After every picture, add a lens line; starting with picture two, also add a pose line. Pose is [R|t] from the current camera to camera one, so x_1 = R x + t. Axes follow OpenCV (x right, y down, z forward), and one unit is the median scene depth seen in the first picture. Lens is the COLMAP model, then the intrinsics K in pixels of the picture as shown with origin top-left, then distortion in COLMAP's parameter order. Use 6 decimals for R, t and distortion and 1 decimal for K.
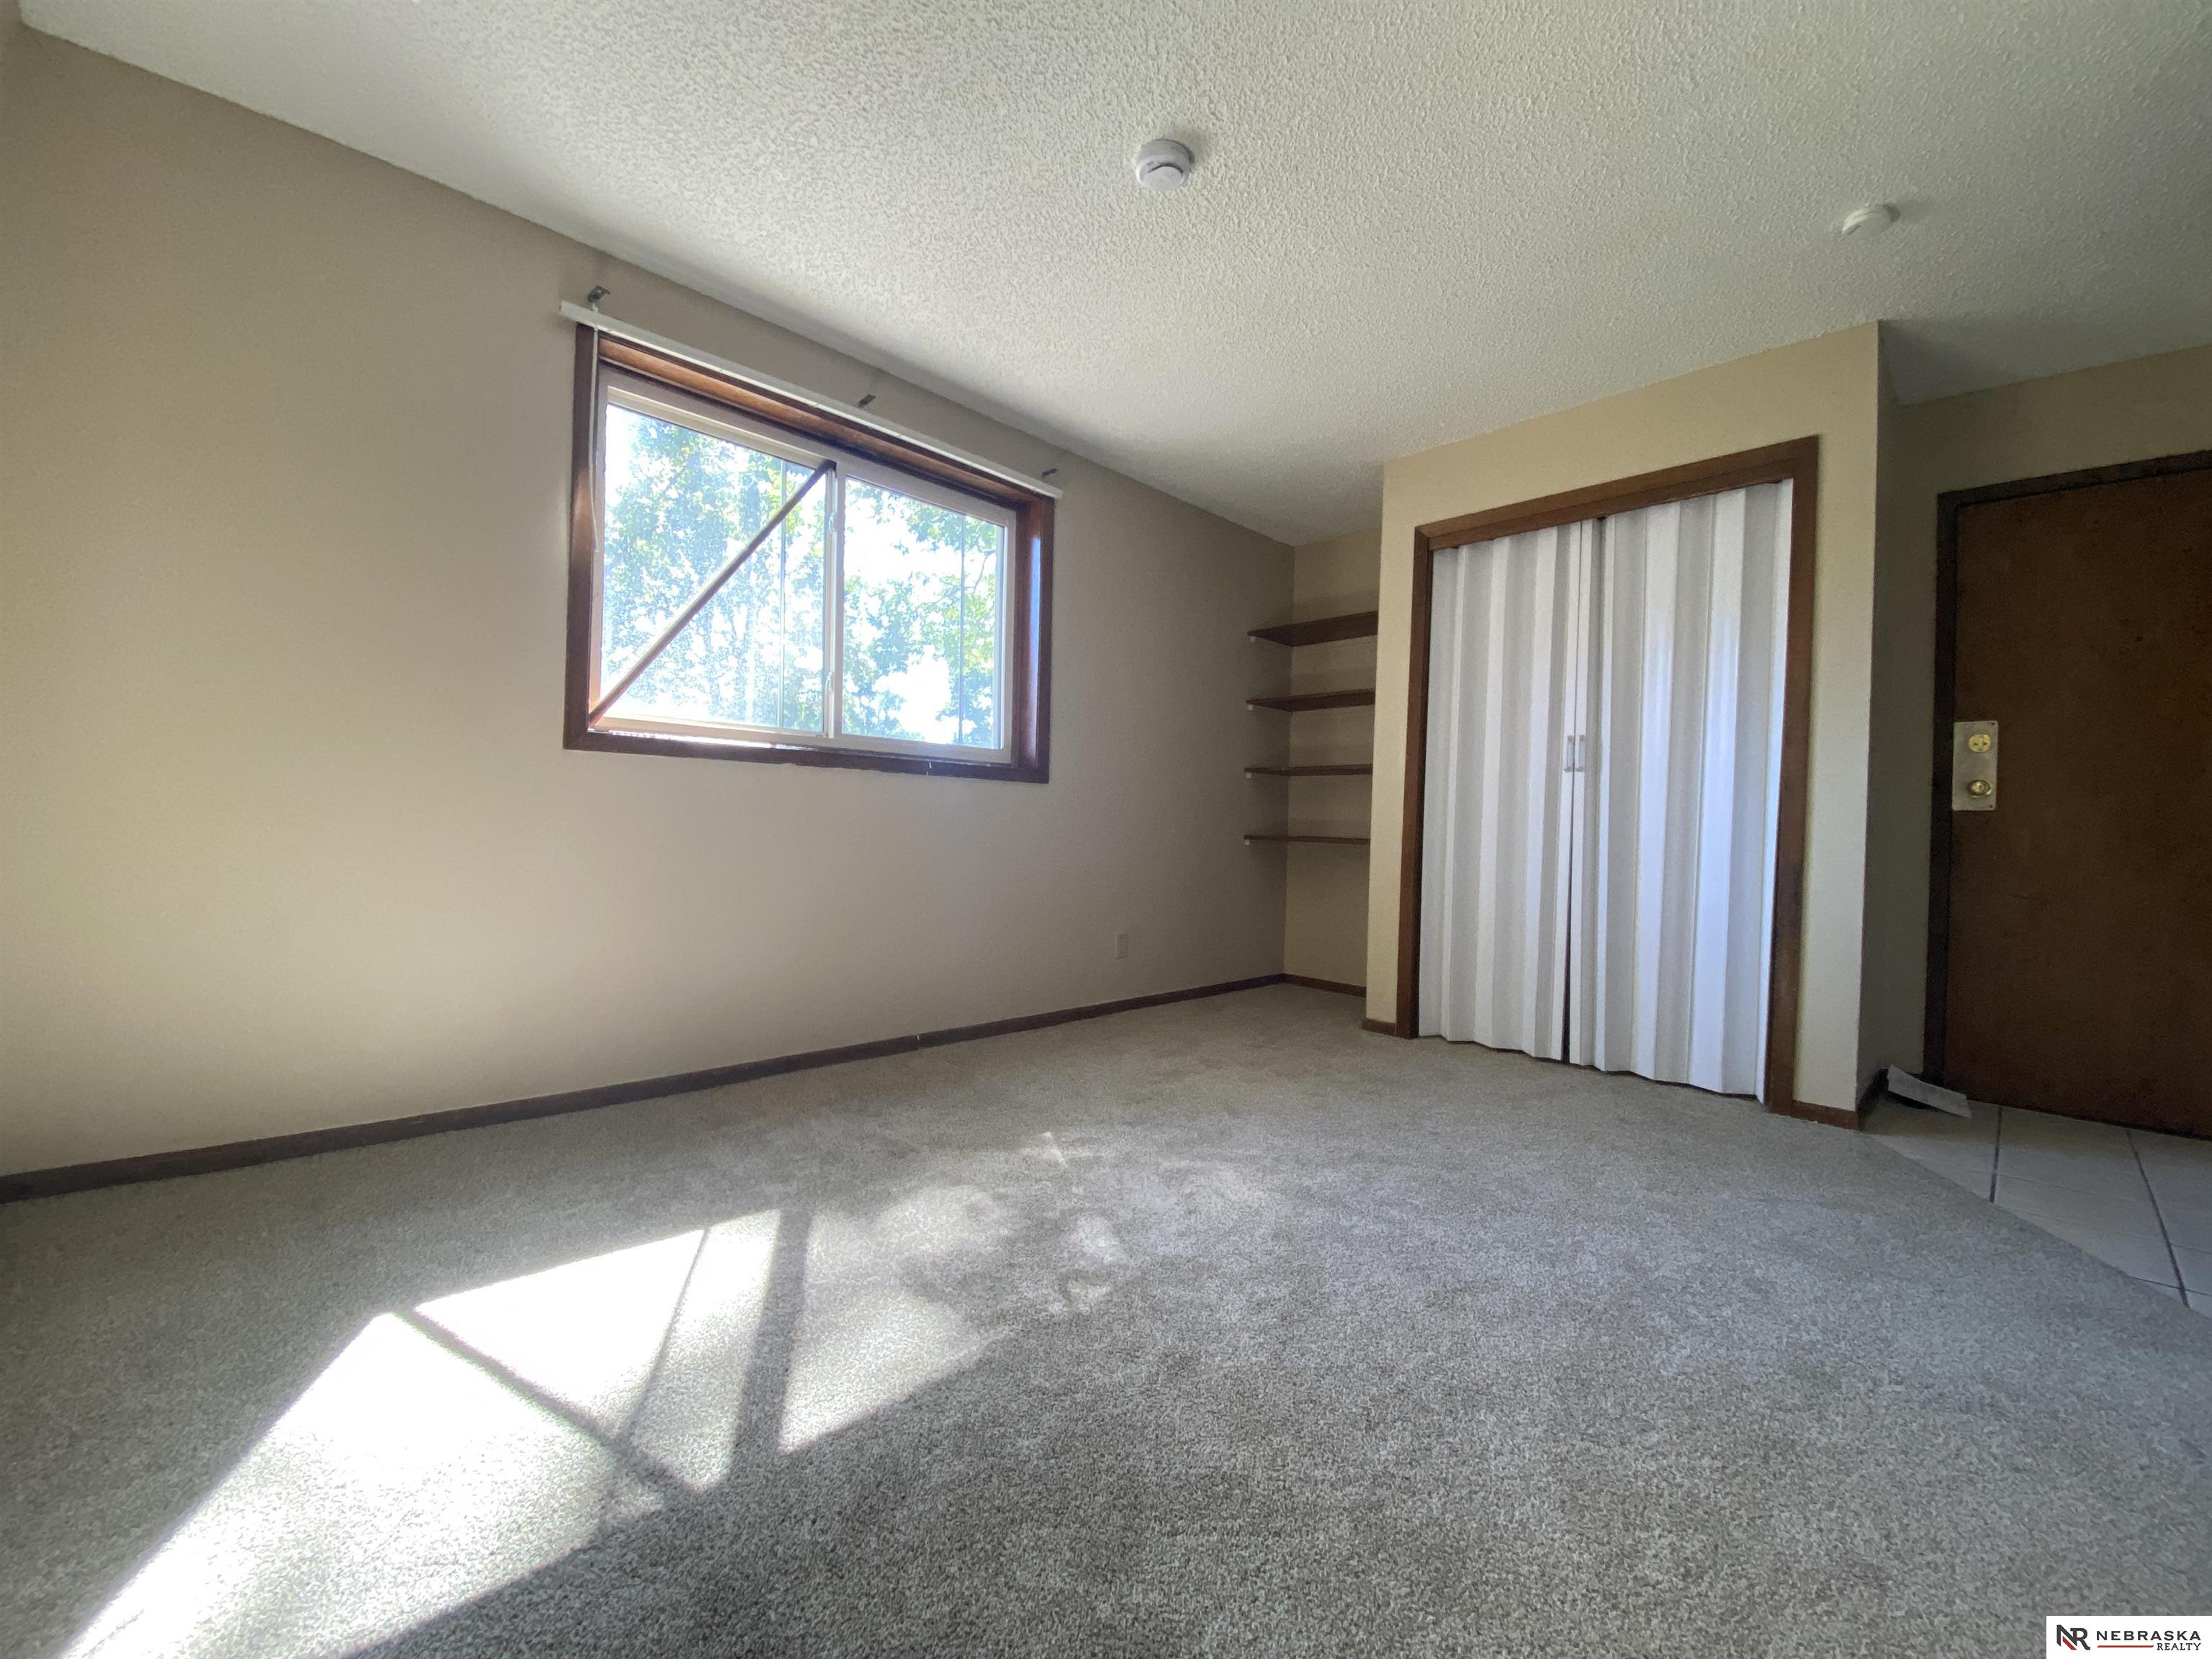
lens RADIAL K [[896.9, 0, 1095.5], [0, 896.9, 834.5], [0, 0, 1]] dist [-0.000049, -0.000175]
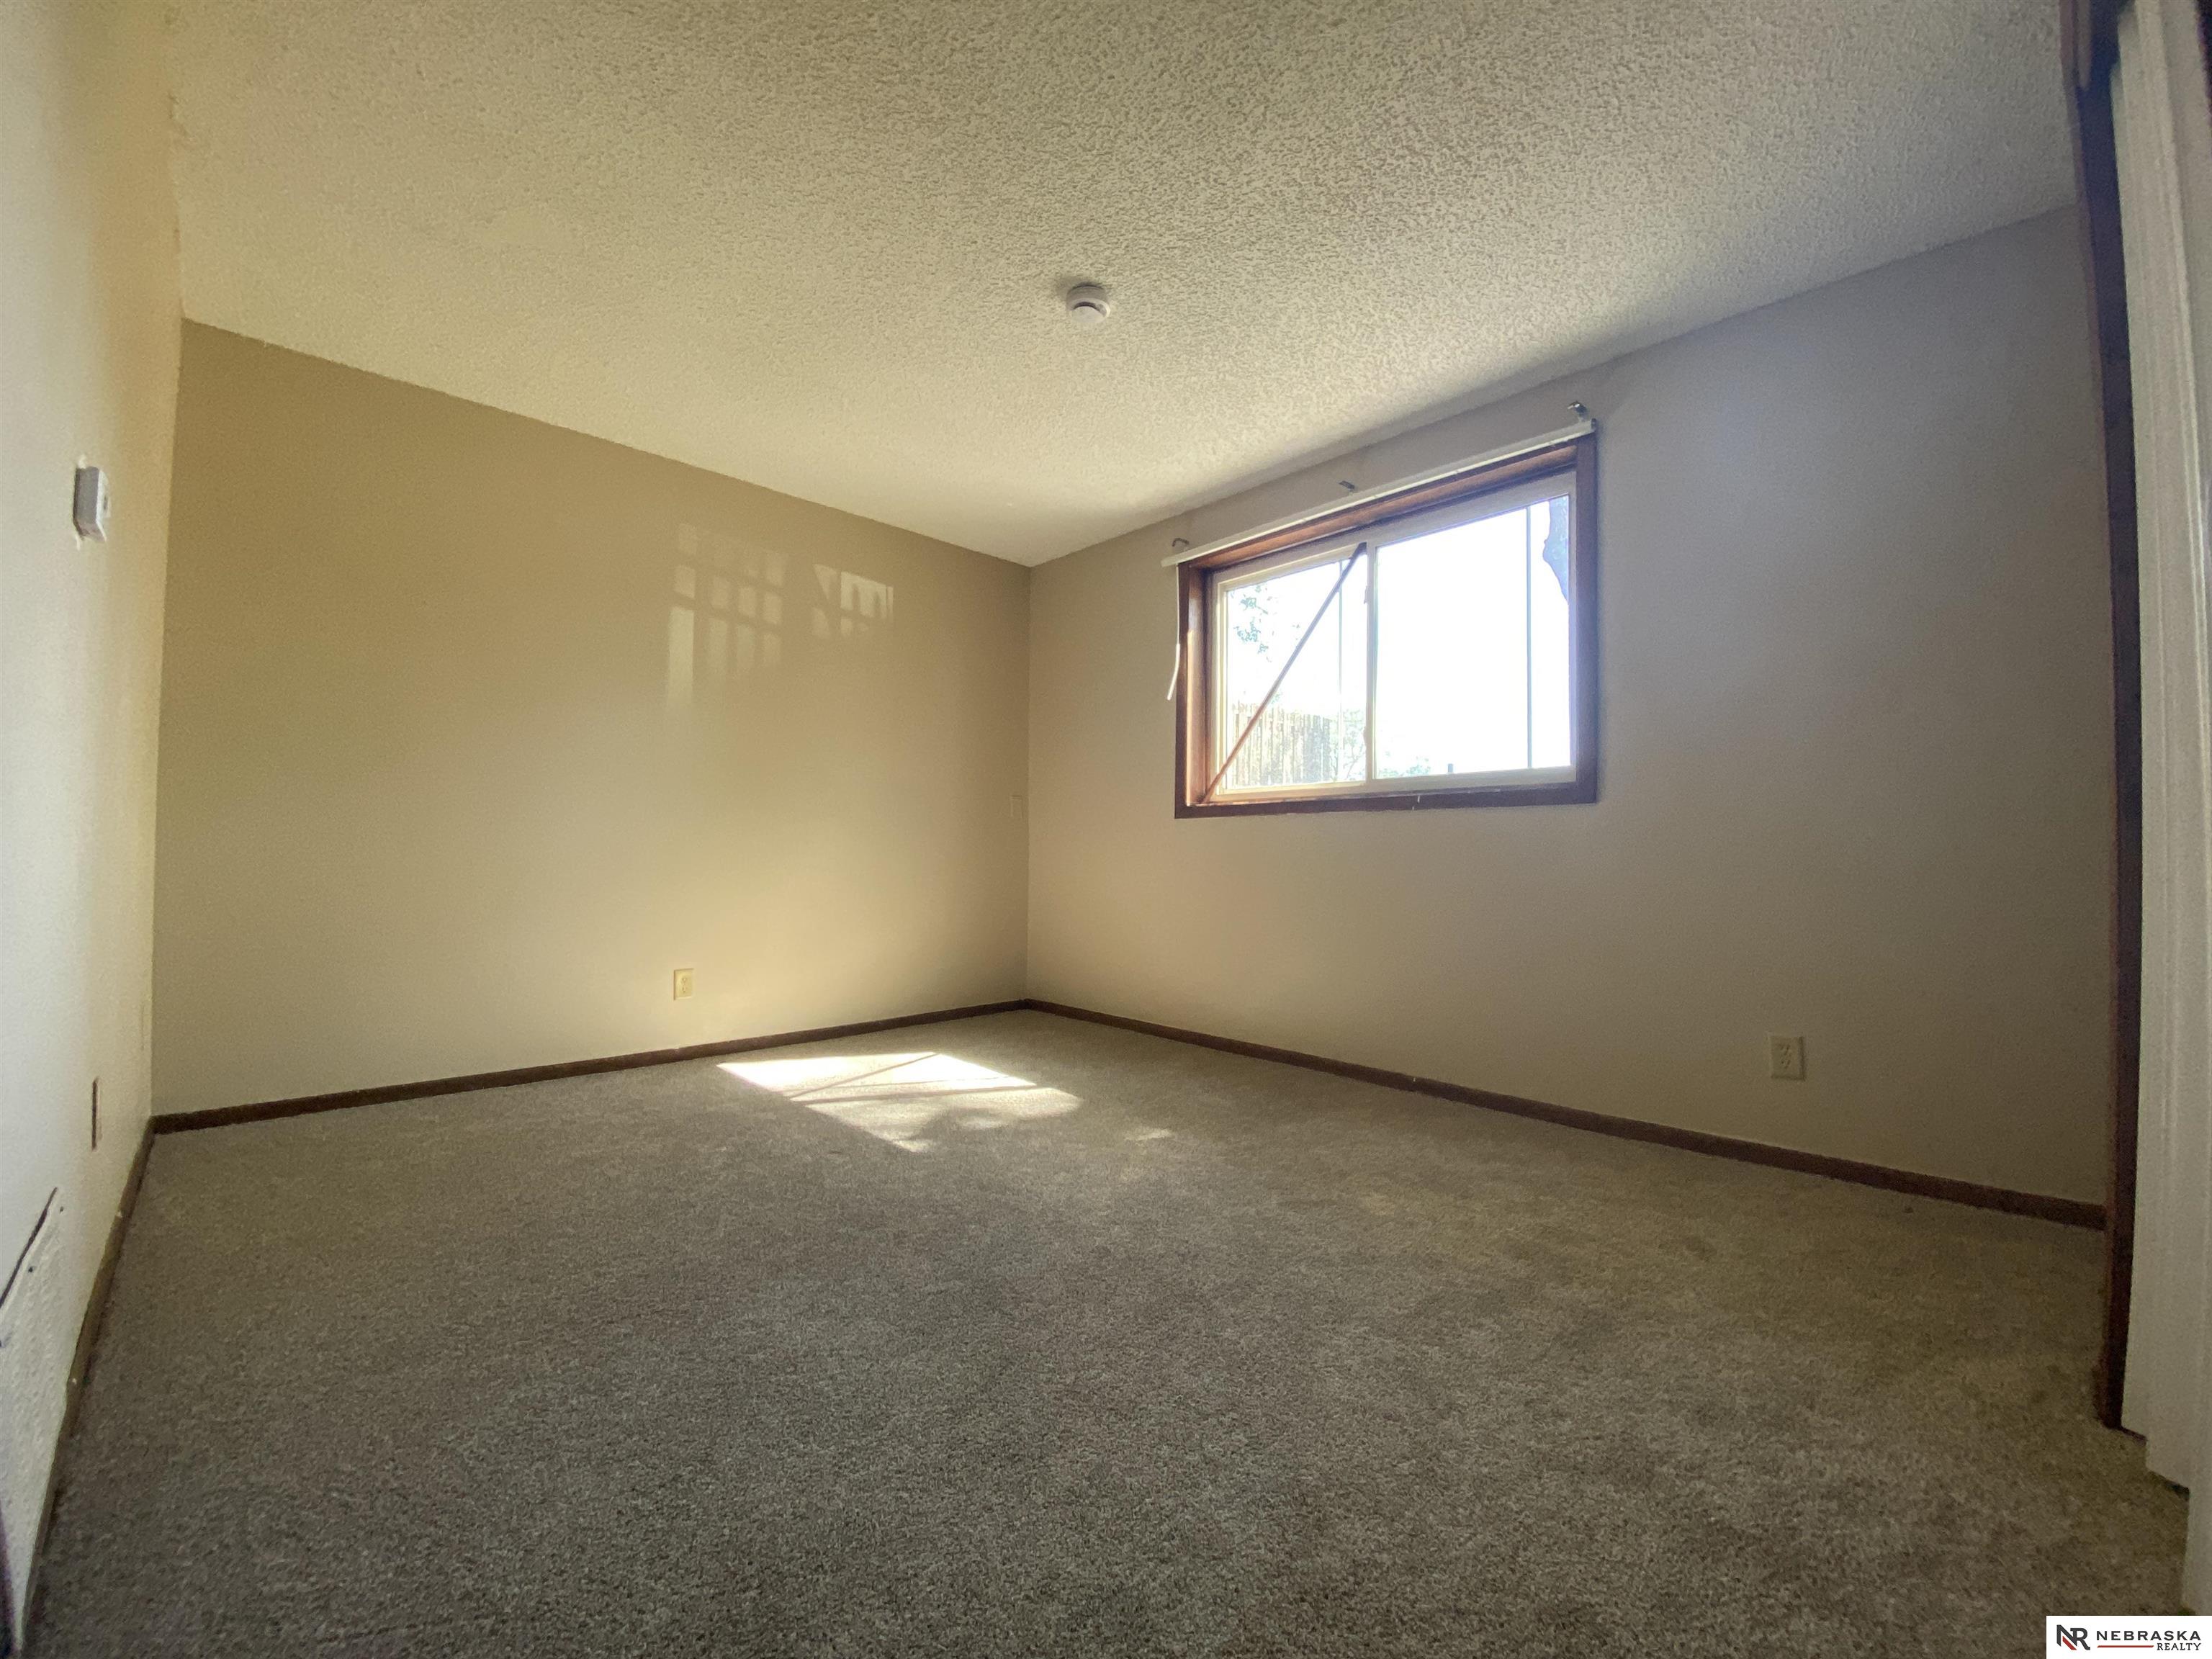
lens RADIAL K [[895.5, 0, 1106.0], [0, 895.5, 829.5], [0, 0, 1]] dist [0.076903, -0.000029]
pose [[-0.001225, -0.062429, -0.998049, 0.922710], [-0.018819, 0.997874, -0.062395, 0.026847], [0.999822, 0.018705, -0.002397, 0.759029]]
